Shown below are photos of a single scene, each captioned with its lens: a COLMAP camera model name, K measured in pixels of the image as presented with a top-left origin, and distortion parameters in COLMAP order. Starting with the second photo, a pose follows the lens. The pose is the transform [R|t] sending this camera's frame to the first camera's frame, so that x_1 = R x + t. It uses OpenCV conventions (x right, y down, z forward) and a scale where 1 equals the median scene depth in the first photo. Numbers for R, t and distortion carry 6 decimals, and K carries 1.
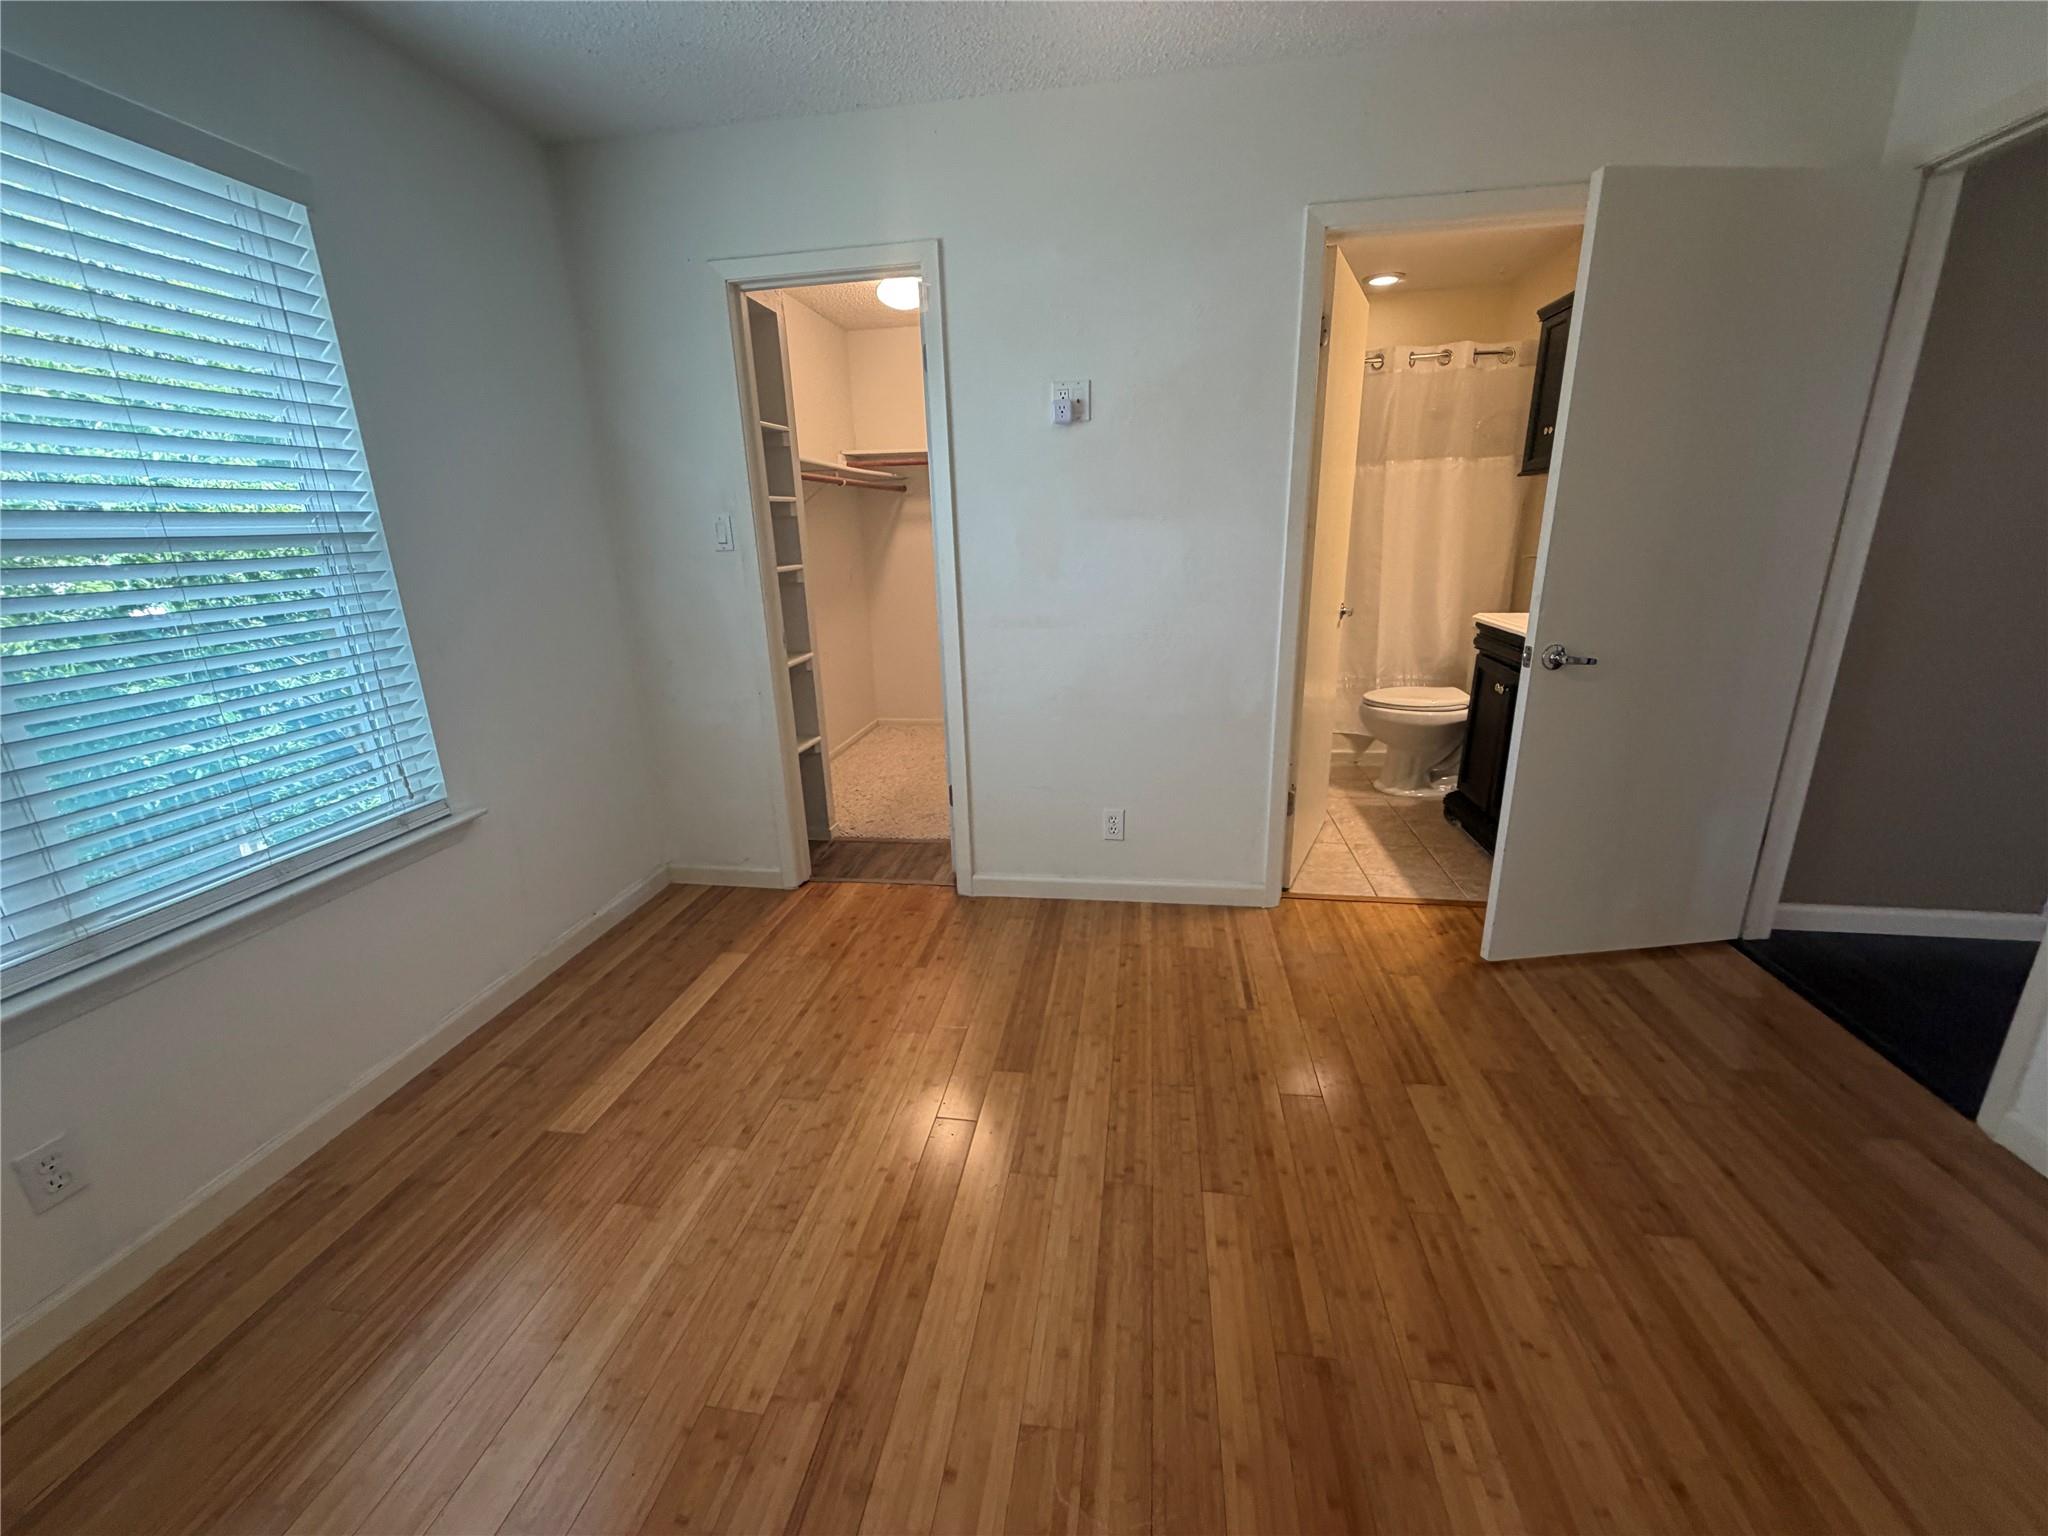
lens RADIAL K [[814.6, 0, 1020.5], [0, 814.6, 768.3], [0, 0, 1]] dist [0.000404, -0.000339]
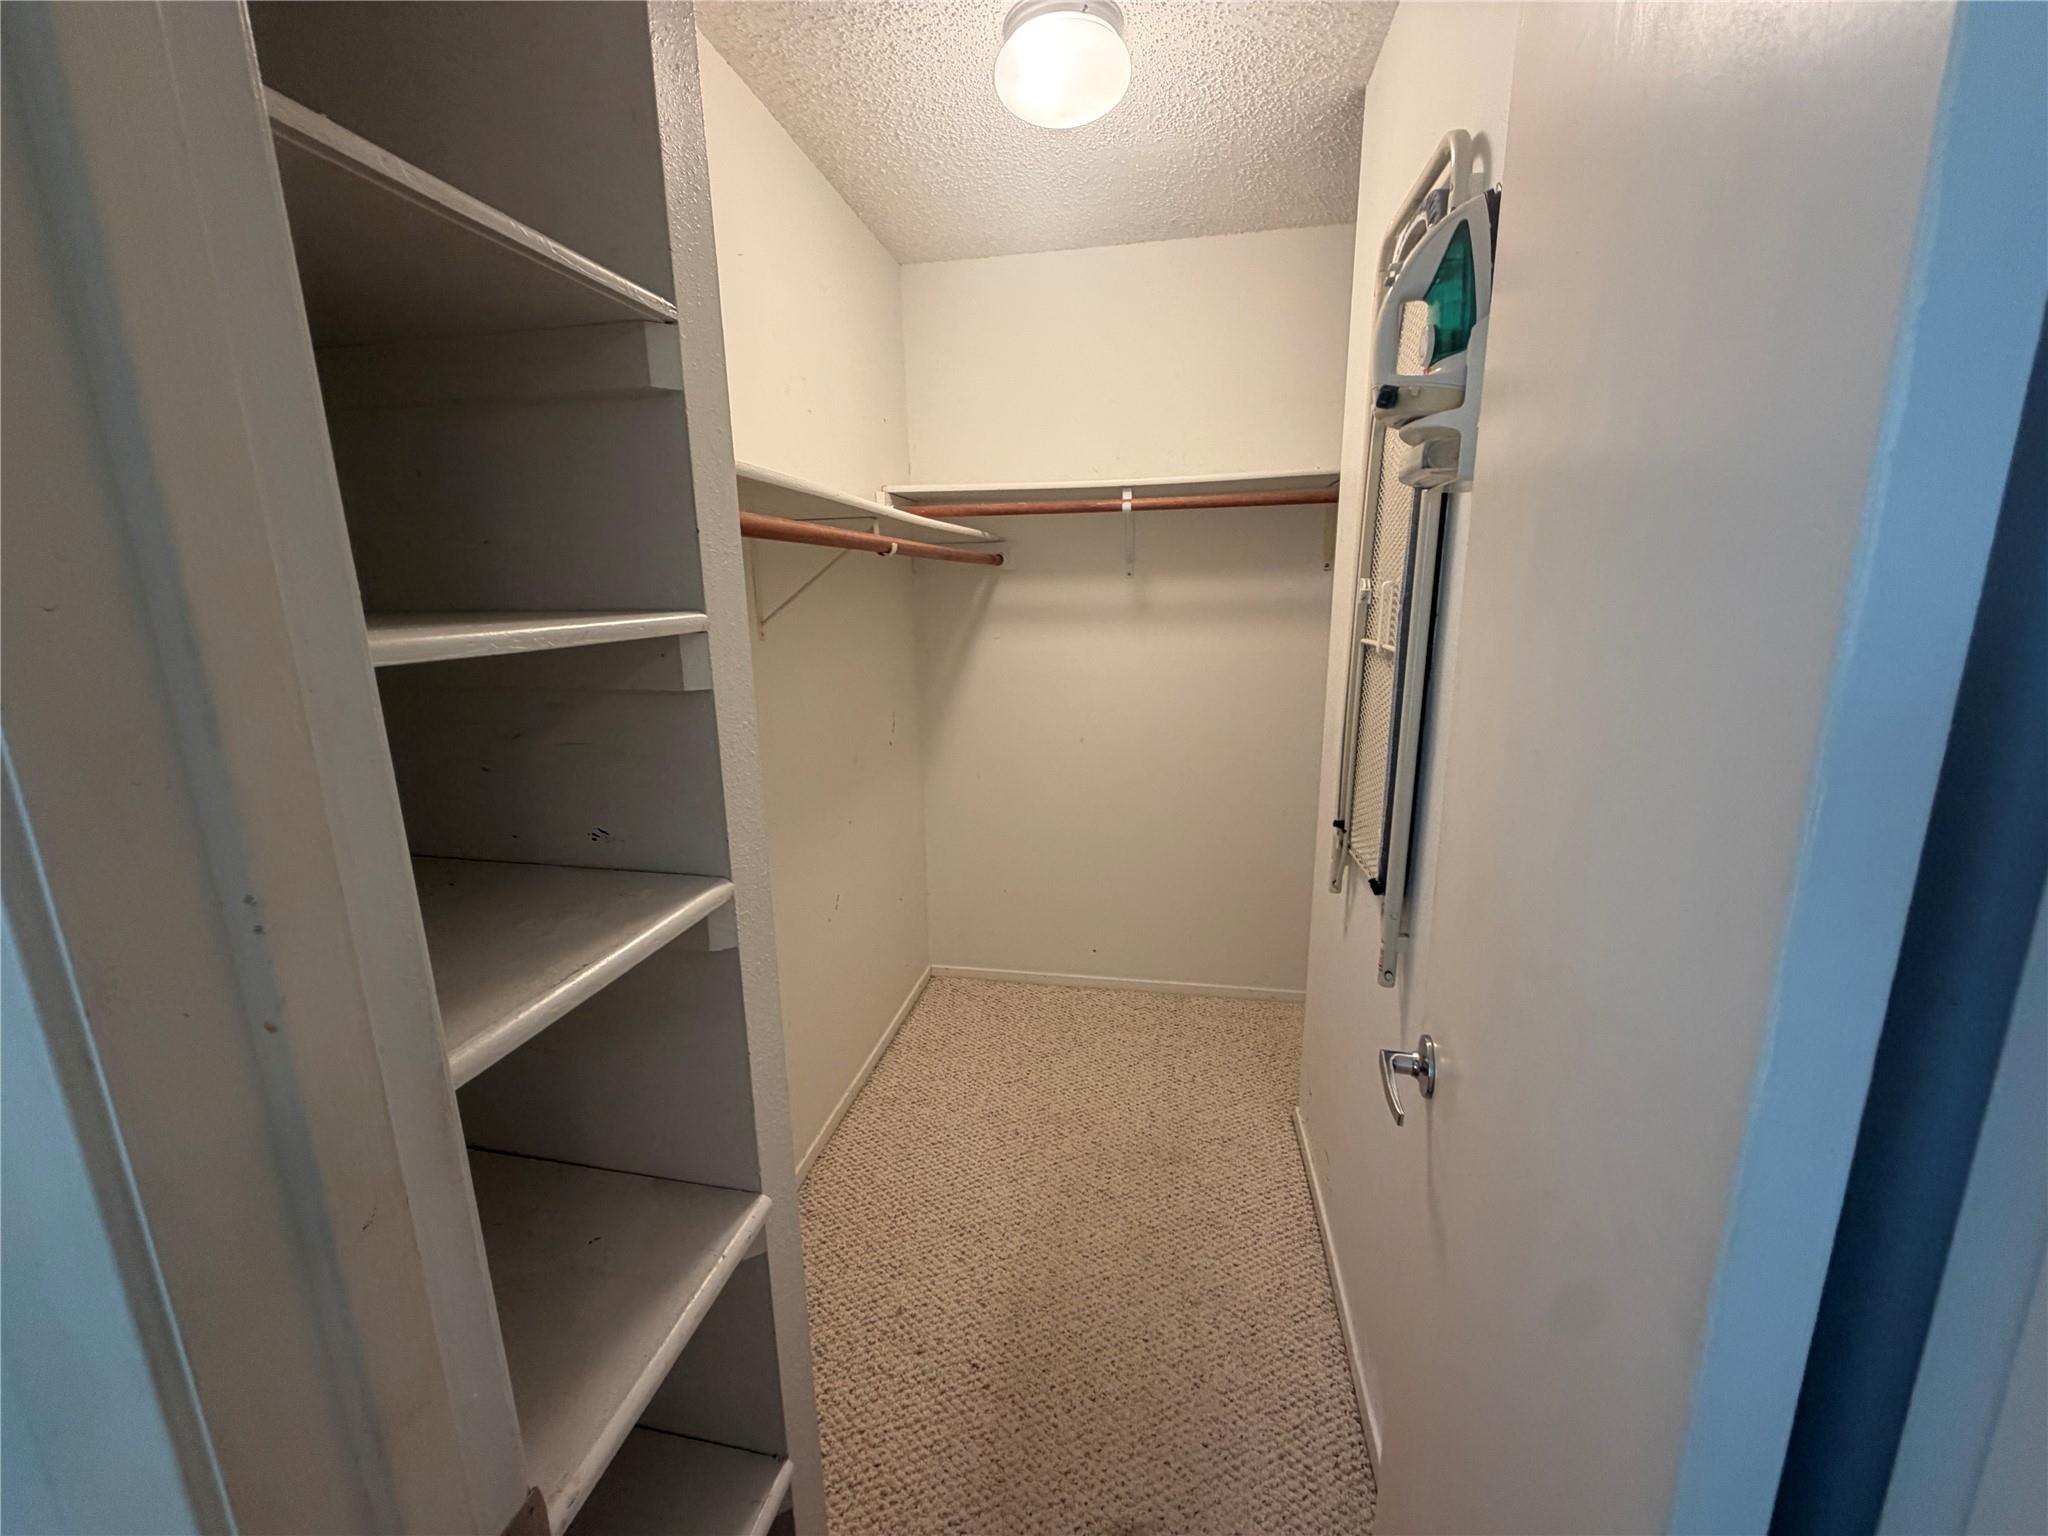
lens RADIAL K [[814.6, 0, 1020.5], [0, 814.6, 768.3], [0, 0, 1]] dist [0.000404, -0.000339]
pose [[0.999315, 0.015865, -0.033440, -0.118649], [-0.018201, 0.997328, -0.070752, -0.187491], [0.032228, 0.071312, 0.996933, 0.530660]]
